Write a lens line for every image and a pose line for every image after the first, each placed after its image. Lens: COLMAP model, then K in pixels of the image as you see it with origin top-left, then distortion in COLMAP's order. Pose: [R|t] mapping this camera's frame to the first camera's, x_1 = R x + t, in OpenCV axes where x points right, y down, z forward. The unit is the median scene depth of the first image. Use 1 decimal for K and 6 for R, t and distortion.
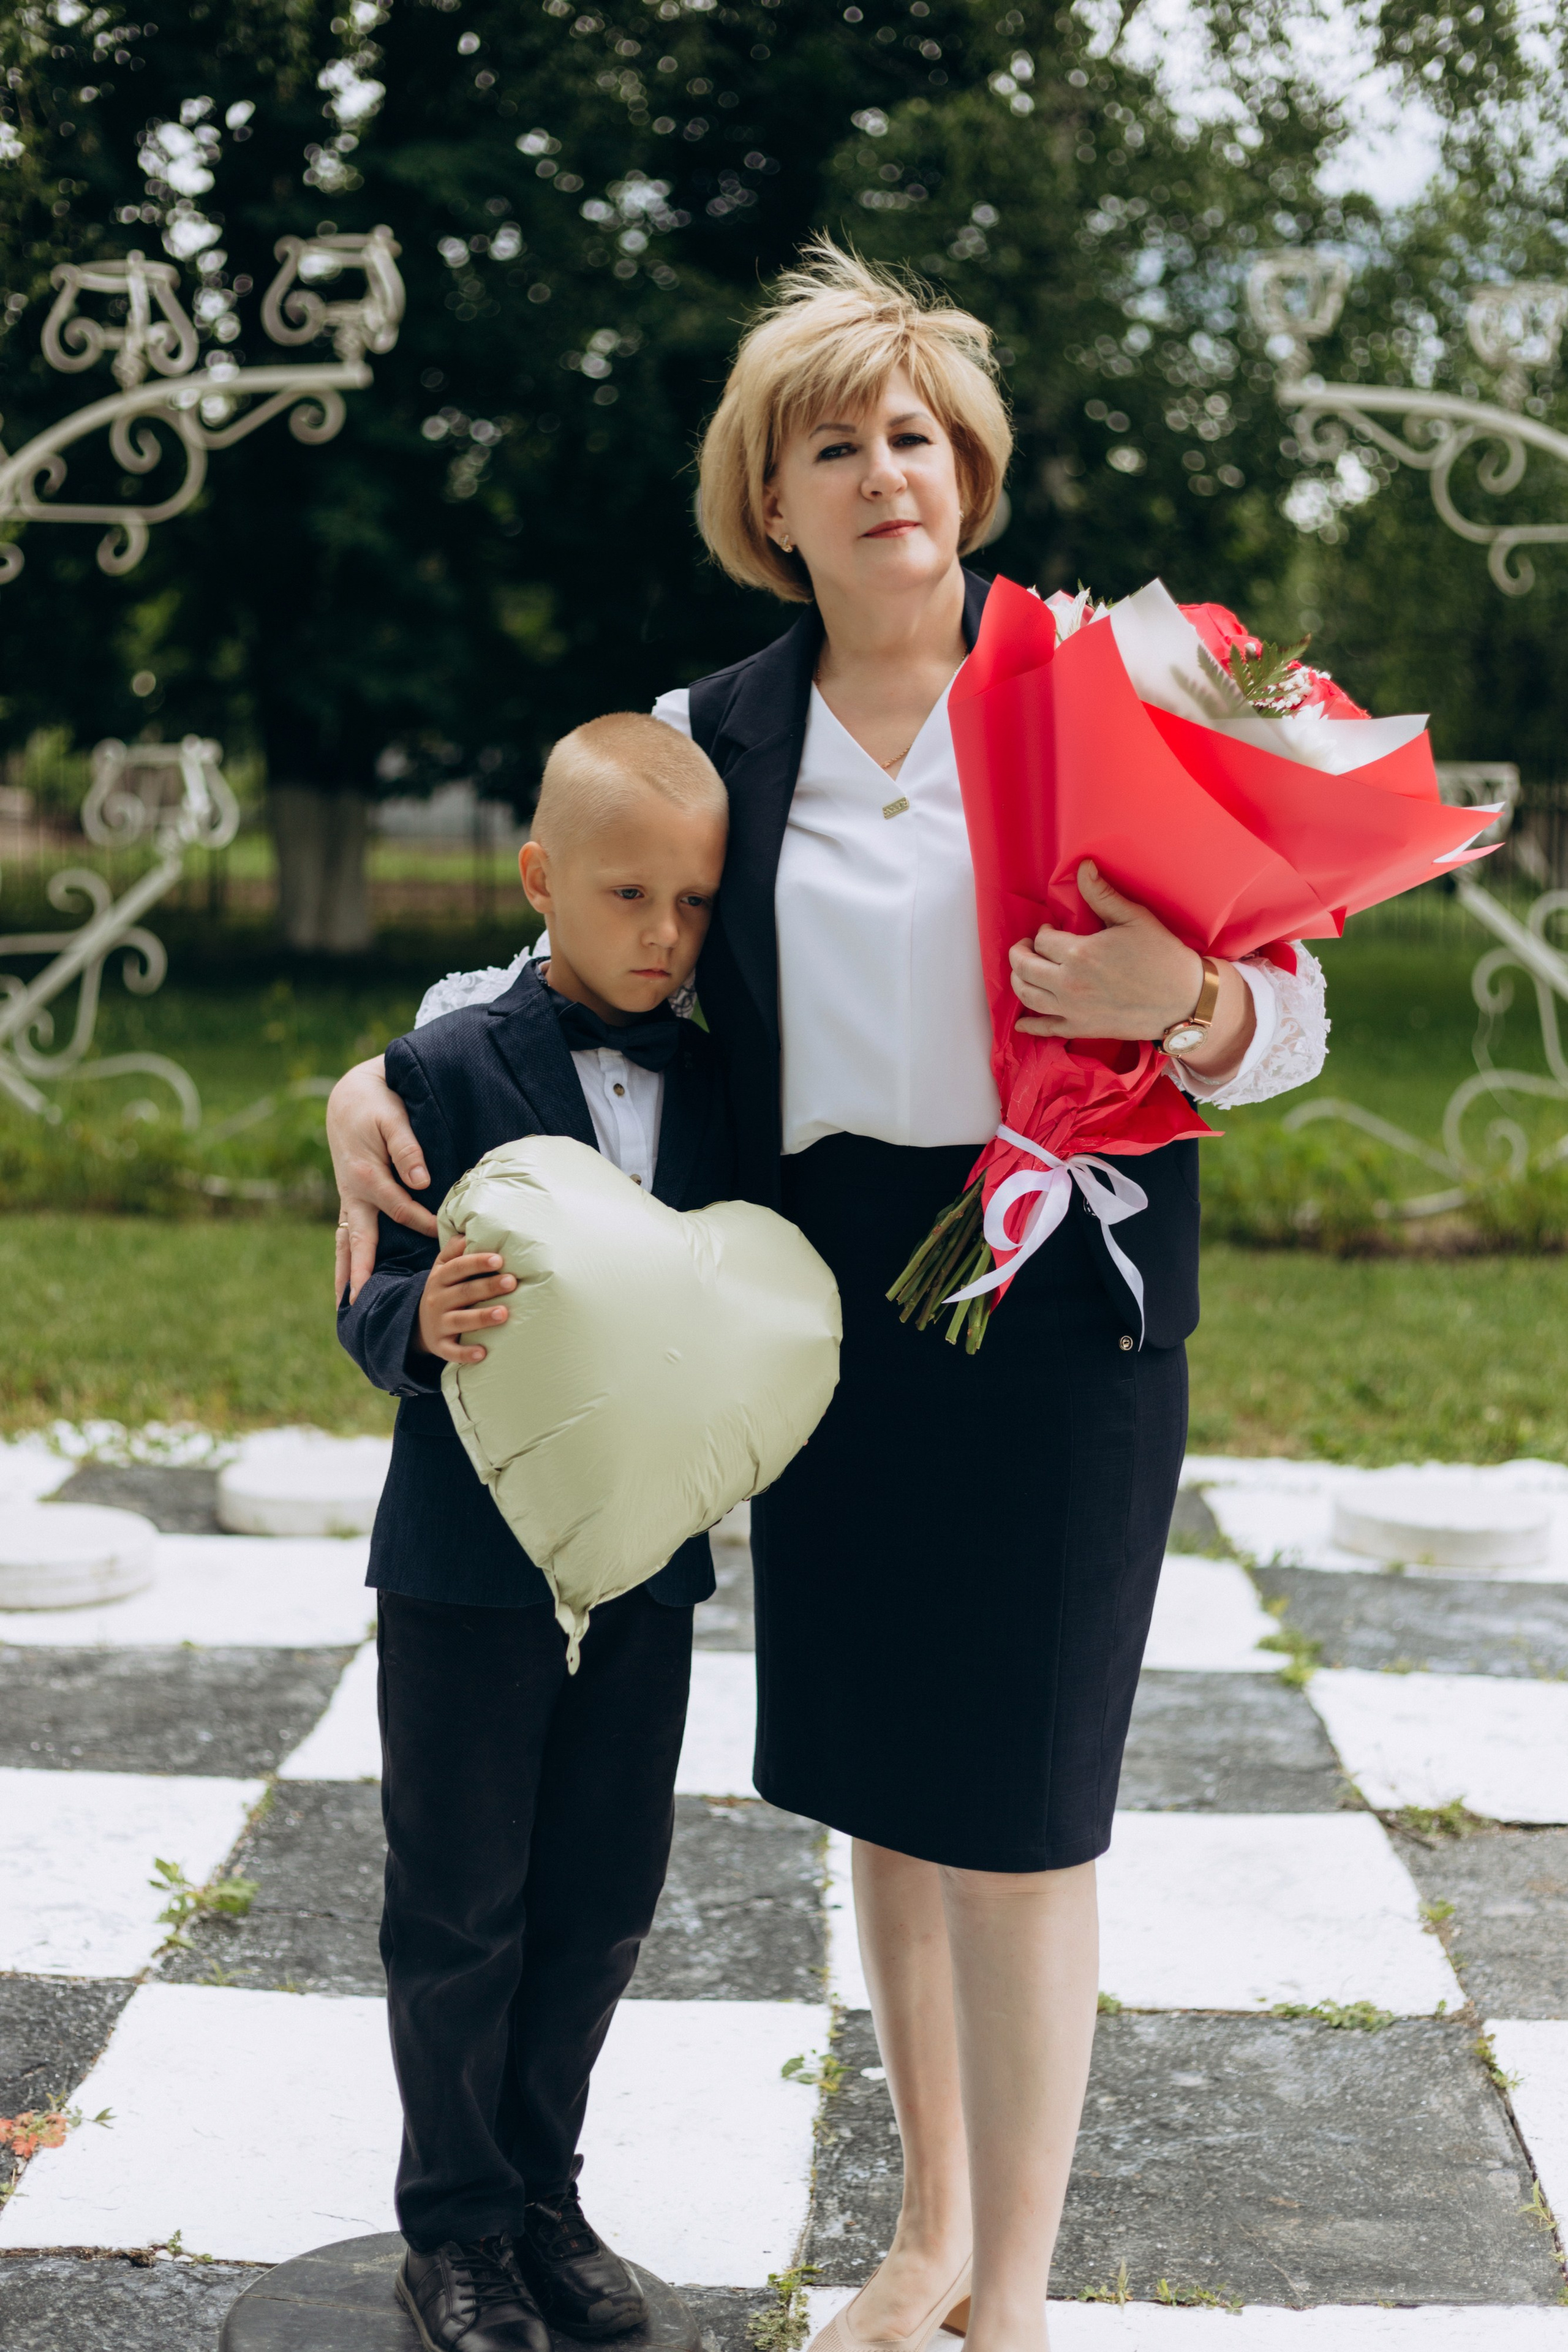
lens RADIAL K [[3390.1, 0, 782.9], [0, 3390.1, 1176.8], [0, 0, 1]] dist [0.168732, -0.852619]
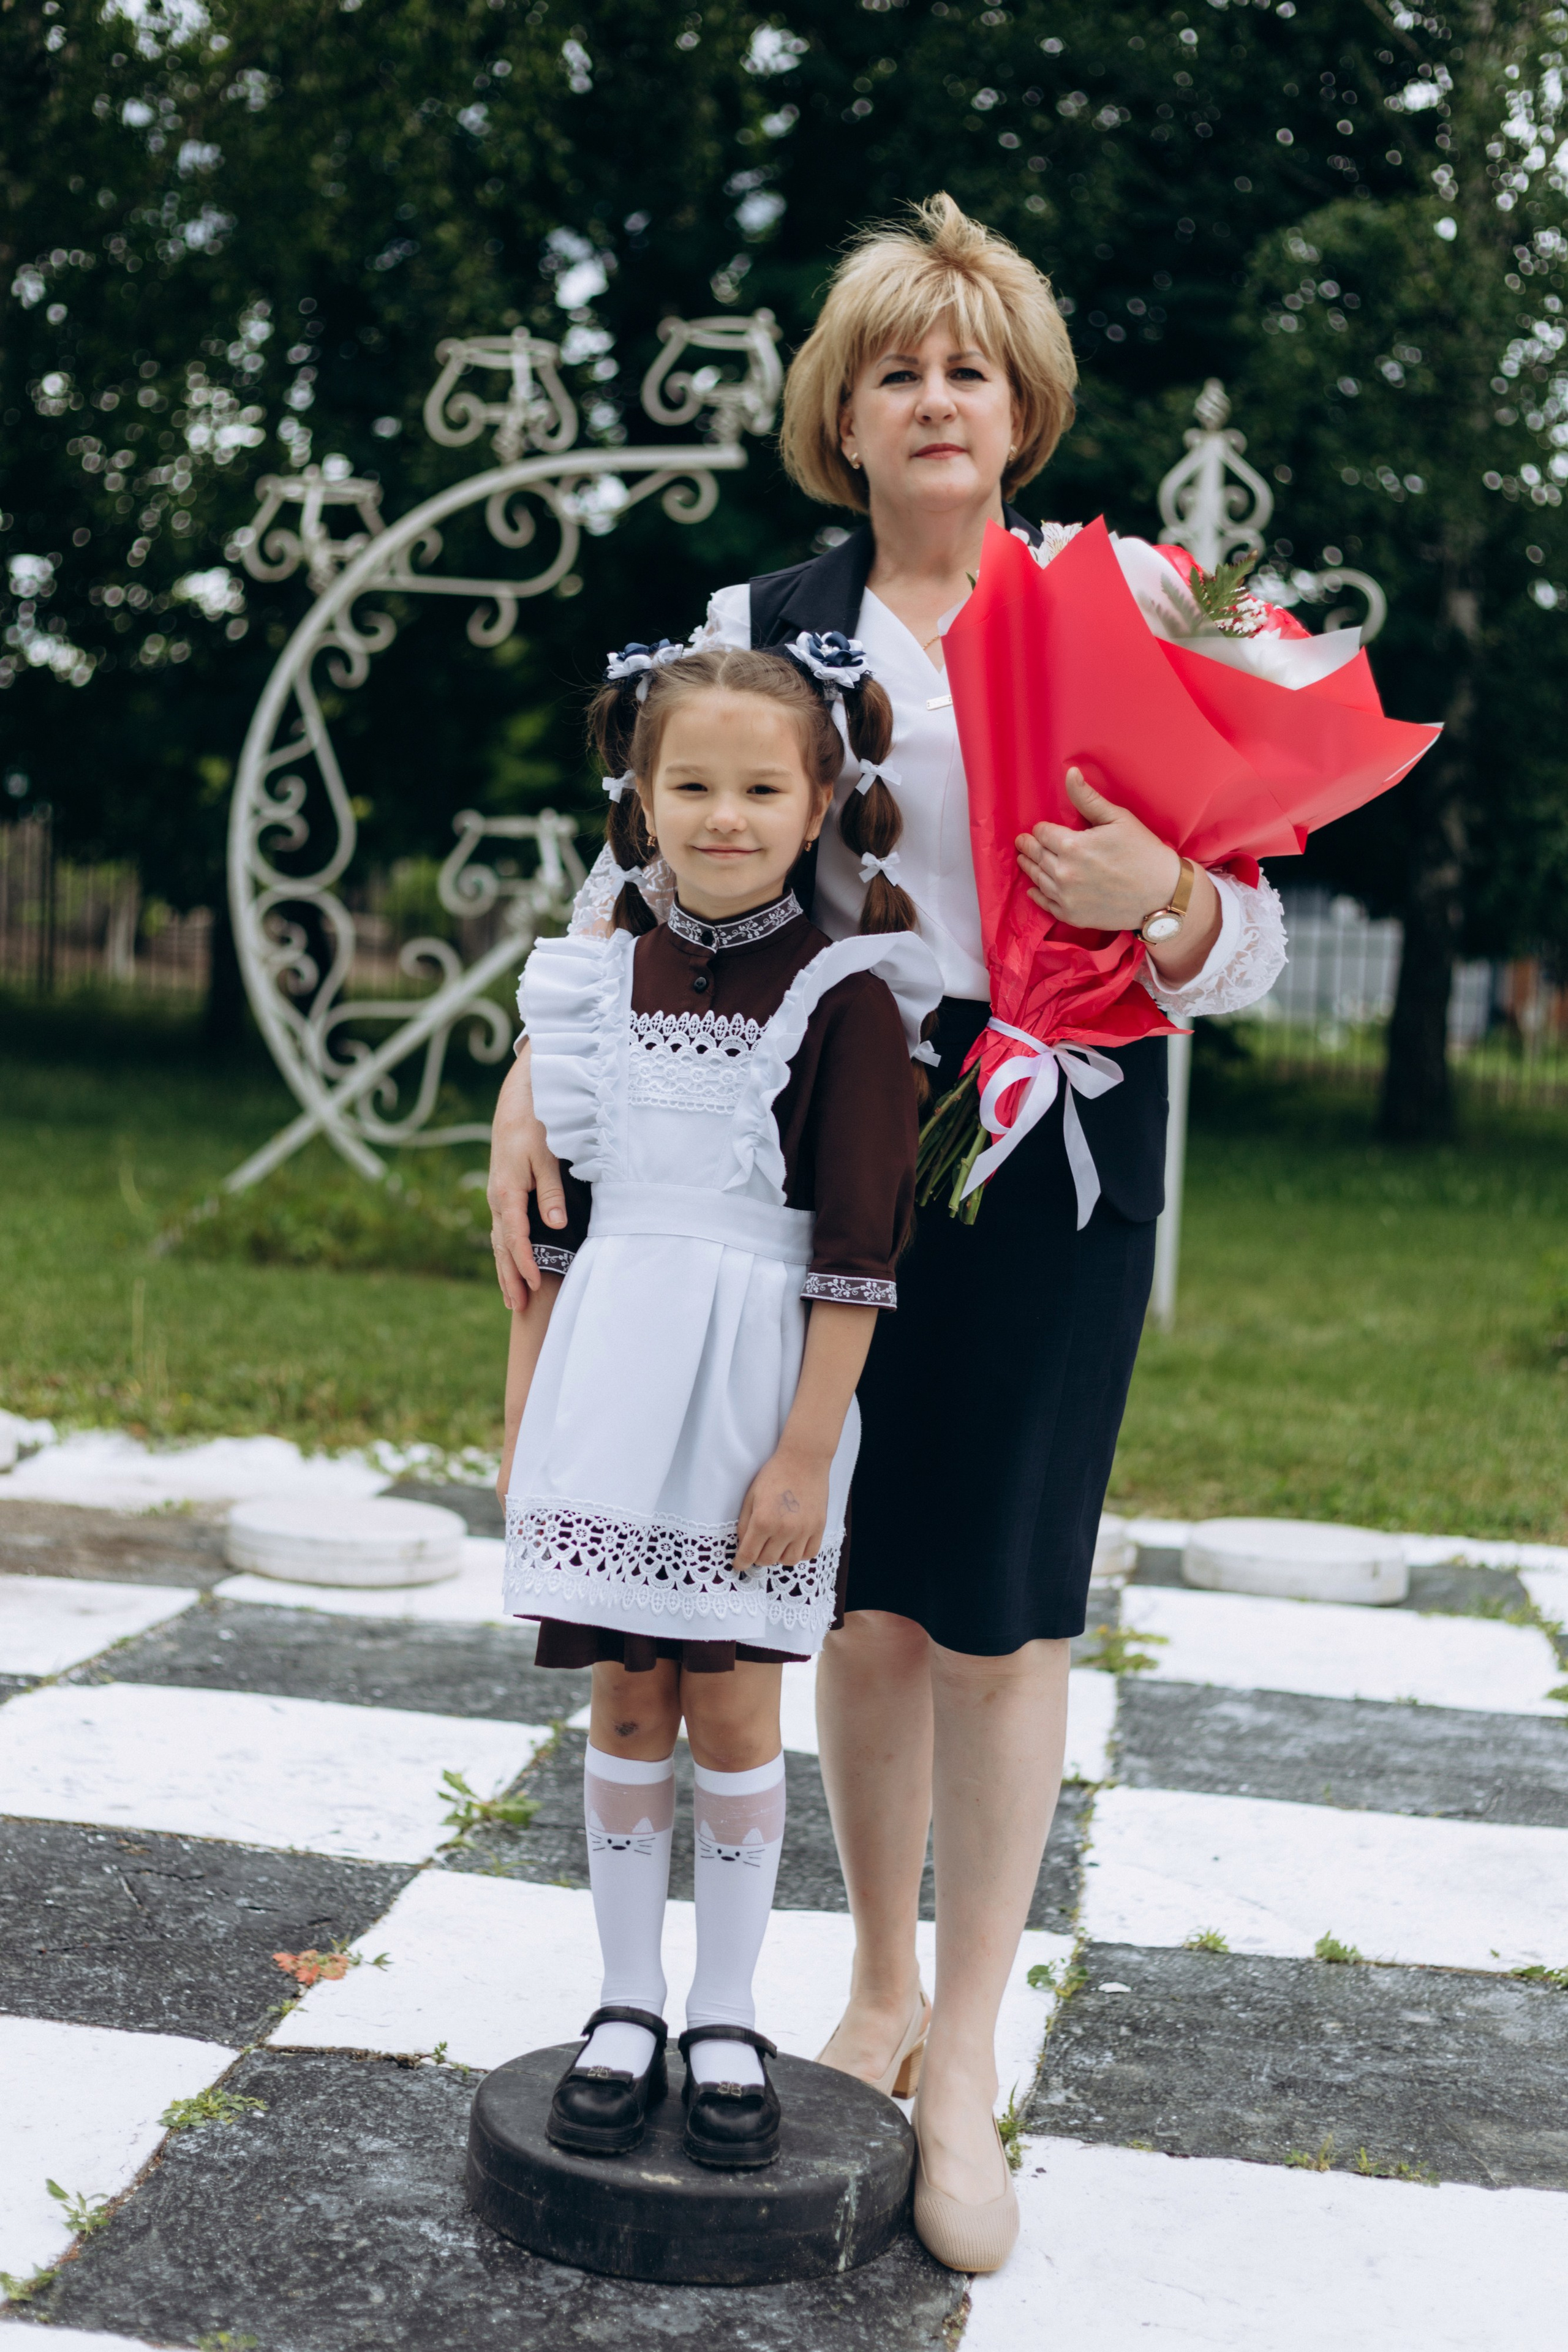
lens RADIAL K [[3607.1, 0, 785.4], [0, 3607.1, 1171.1], [0, 0, 1]] dist [0.181047, -0.929027]
pose [[0.993464, 0.047391, -0.103847, 0.022208], [-0.052734, 0.997390, -0.049315, 0.052322], [0.101238, 0.054468, 0.993370, -0.087208]]
